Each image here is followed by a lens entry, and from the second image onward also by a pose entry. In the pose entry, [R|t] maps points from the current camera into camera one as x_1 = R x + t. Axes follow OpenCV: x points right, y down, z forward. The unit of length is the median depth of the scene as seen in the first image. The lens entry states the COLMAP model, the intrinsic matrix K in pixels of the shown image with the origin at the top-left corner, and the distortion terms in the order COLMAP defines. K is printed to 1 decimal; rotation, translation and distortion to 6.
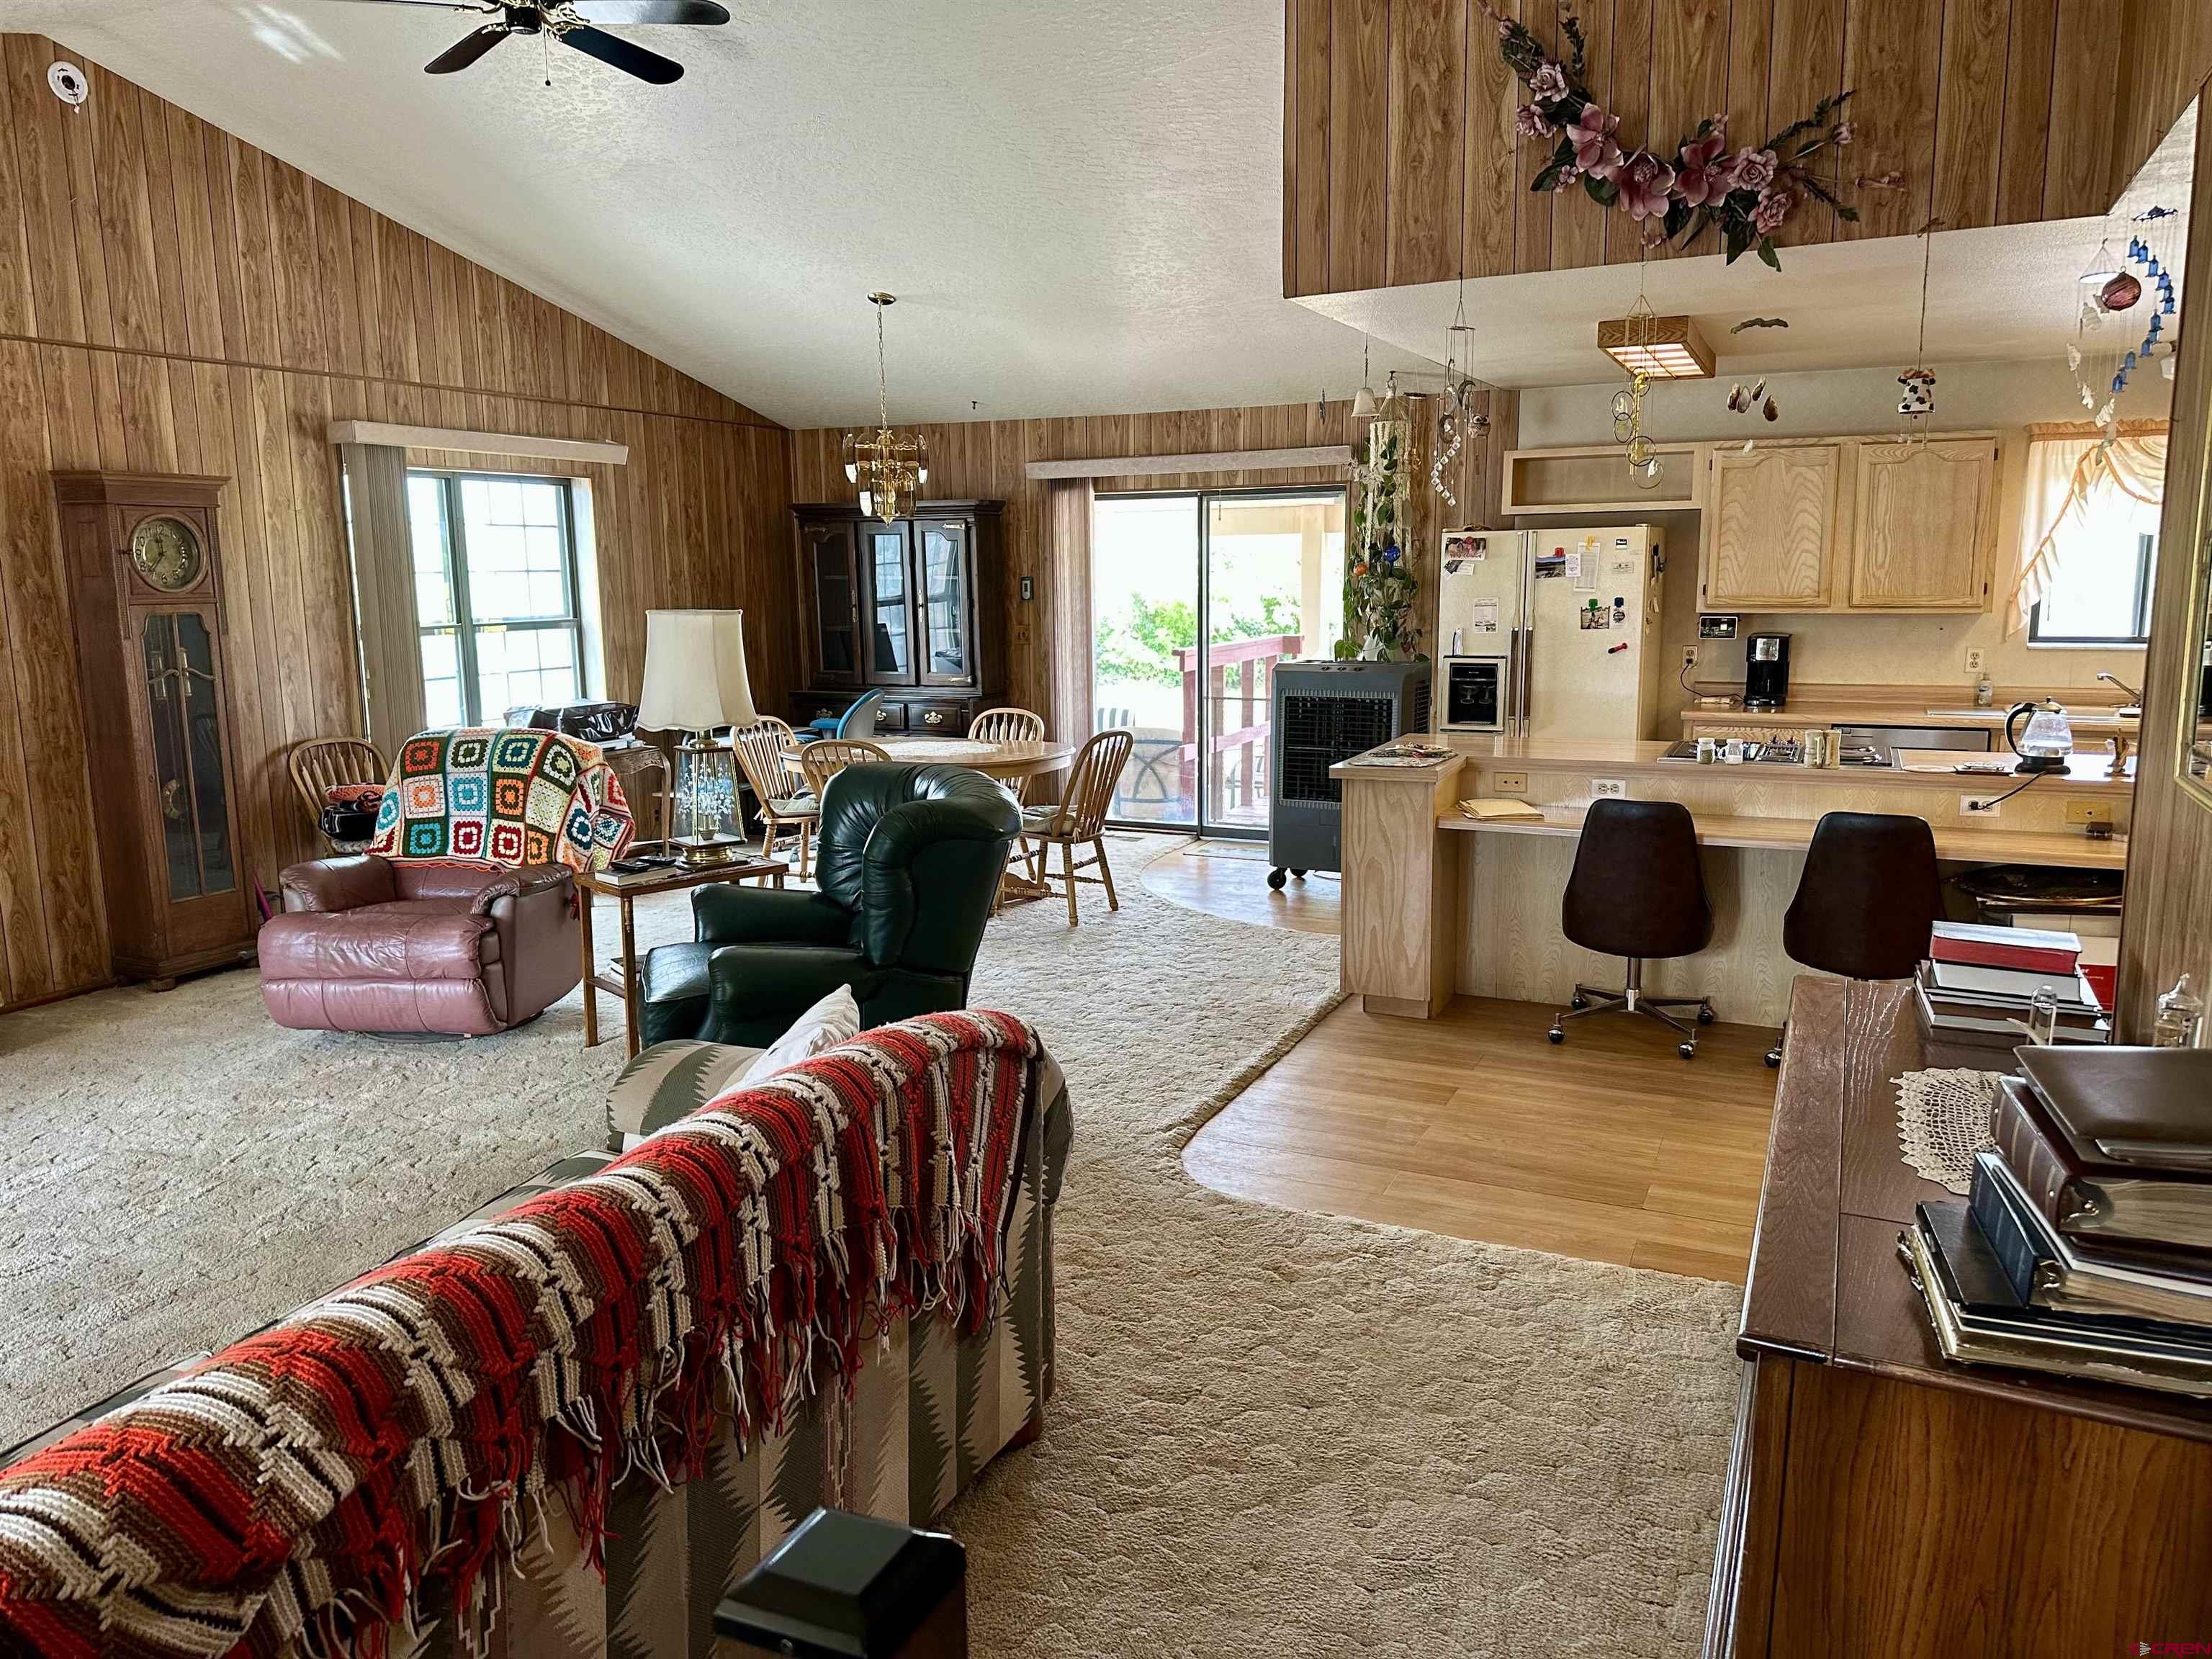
lens RADIAL K [[1520.3, 0, 1099.1], [0, 1520.3, 797.7], [0, 0, 1]] dist [0.144598, -0.250689]
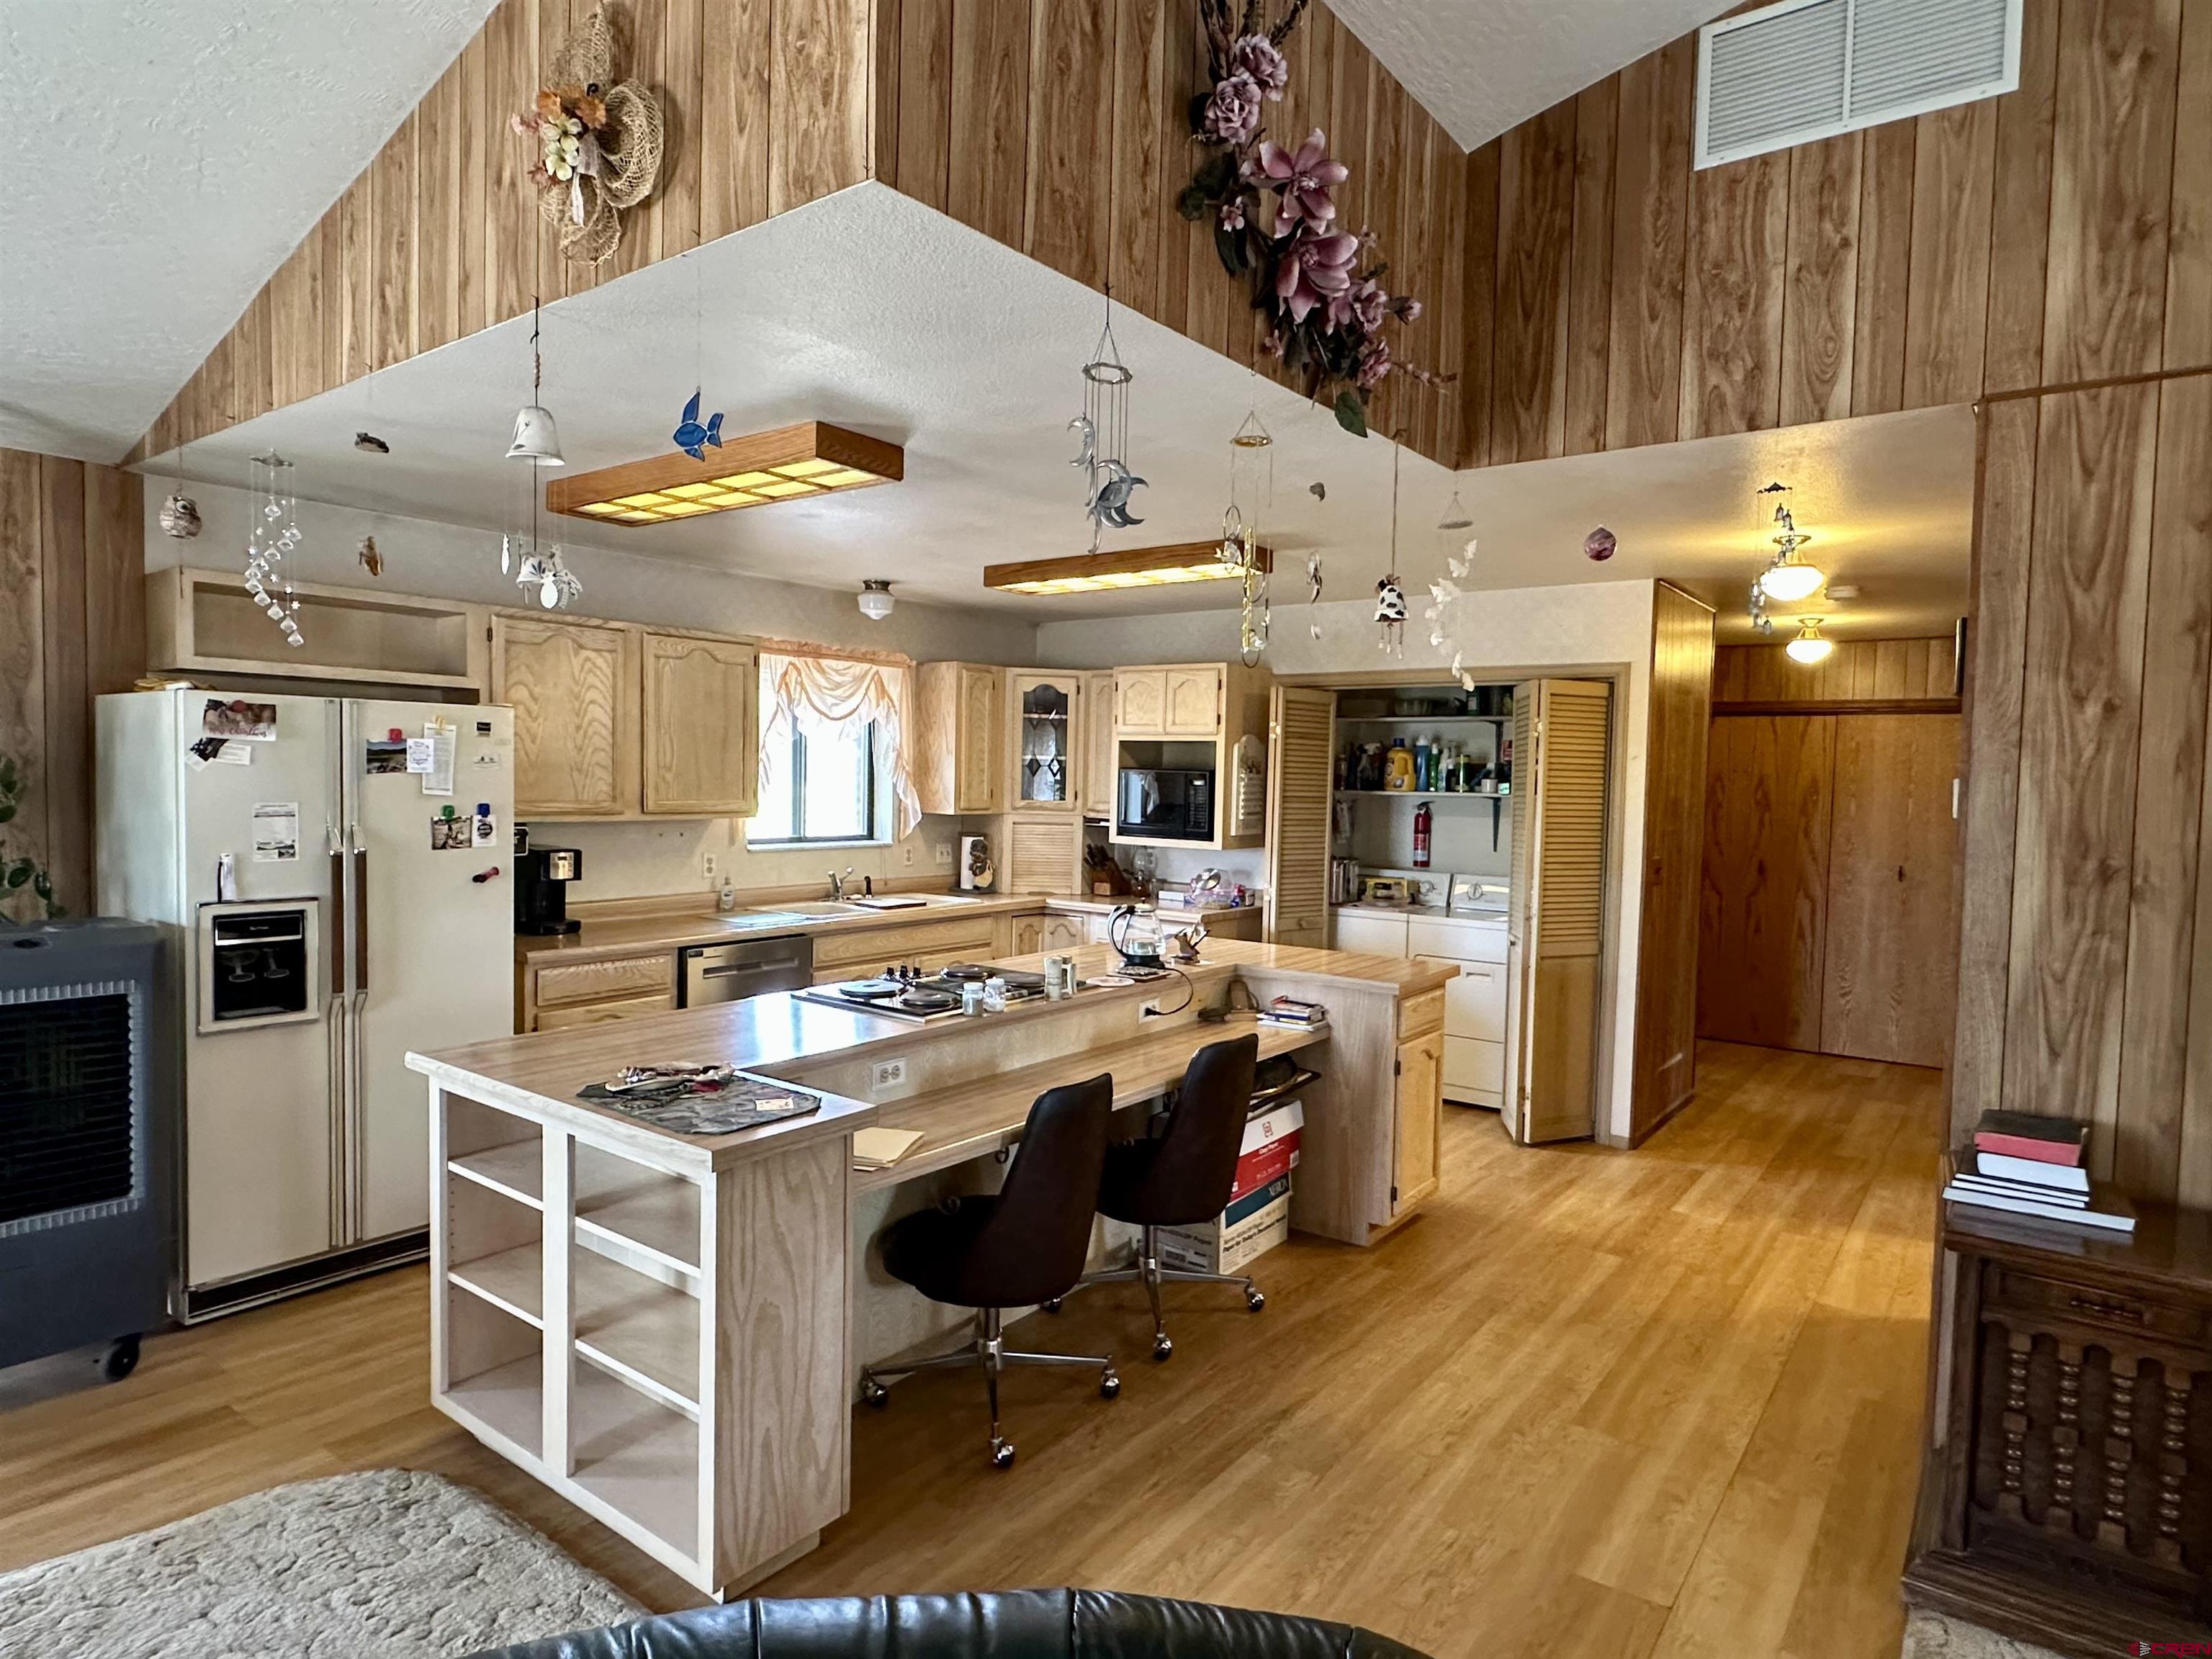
lens RADIAL K [[1250.3, 0, 1106.0], [0, 1250.3, 829.5], [0, 0, 1]] dist [-0.000842, -0.000488]
pose [[0.202587, -0.026440, 0.978907, -0.166760], [0.122964, 0.992410, 0.001357, -0.084163], [-0.971513, 0.120095, 0.204301, 0.611523]]
